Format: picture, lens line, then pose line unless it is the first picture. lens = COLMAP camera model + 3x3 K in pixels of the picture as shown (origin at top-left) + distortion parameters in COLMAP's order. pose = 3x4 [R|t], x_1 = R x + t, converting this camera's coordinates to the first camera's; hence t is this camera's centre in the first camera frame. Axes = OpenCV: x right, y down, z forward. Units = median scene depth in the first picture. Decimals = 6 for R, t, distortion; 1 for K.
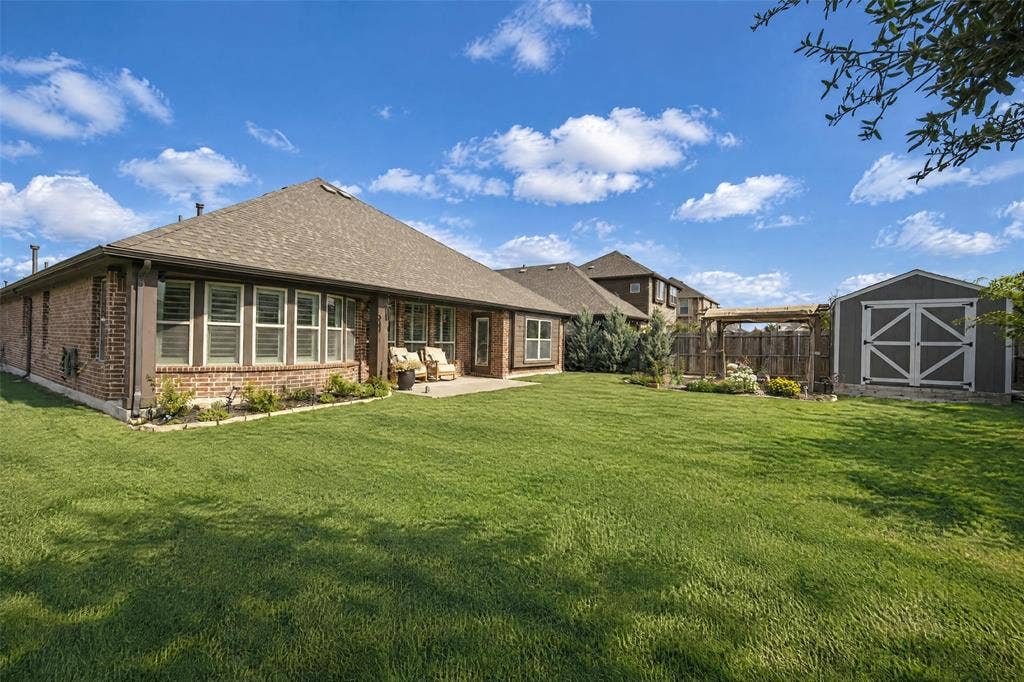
lens RADIAL K [[418.5, 0, 515.9], [0, 418.5, 343.9], [0, 0, 1]] dist [0.013159, -0.000832]
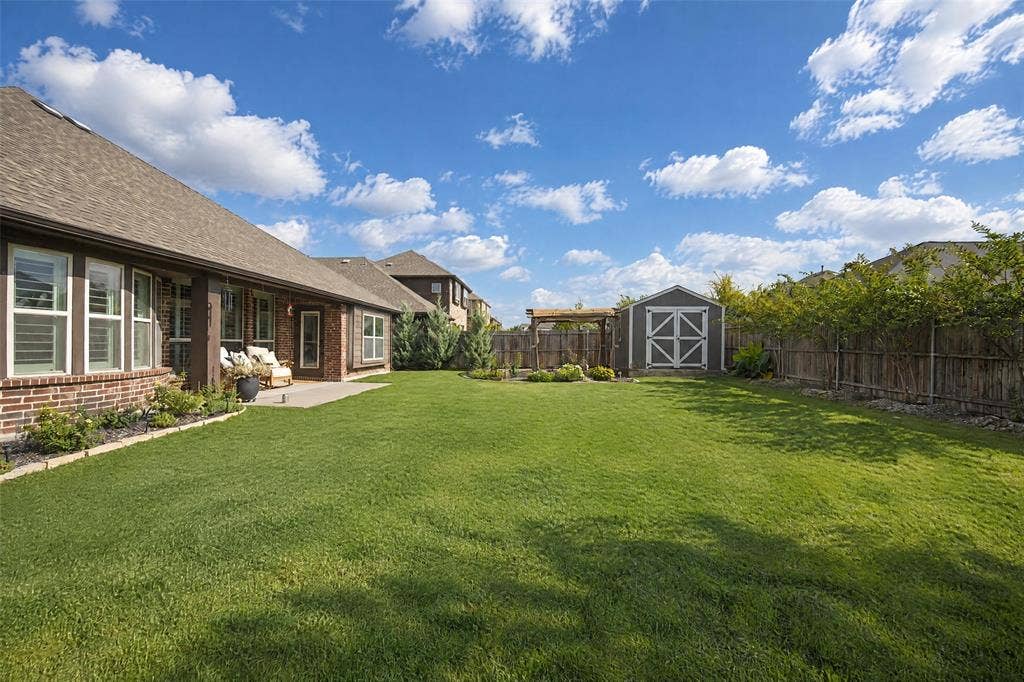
lens RADIAL K [[418.5, 0, 509.2], [0, 418.5, 341.1], [0, 0, 1]] dist [0.013159, -0.000832]
pose [[0.859946, -0.009311, 0.510301, -0.220316], [0.012968, 0.999909, -0.003608, 0.007195], [-0.510221, 0.009720, 0.859988, 0.081873]]
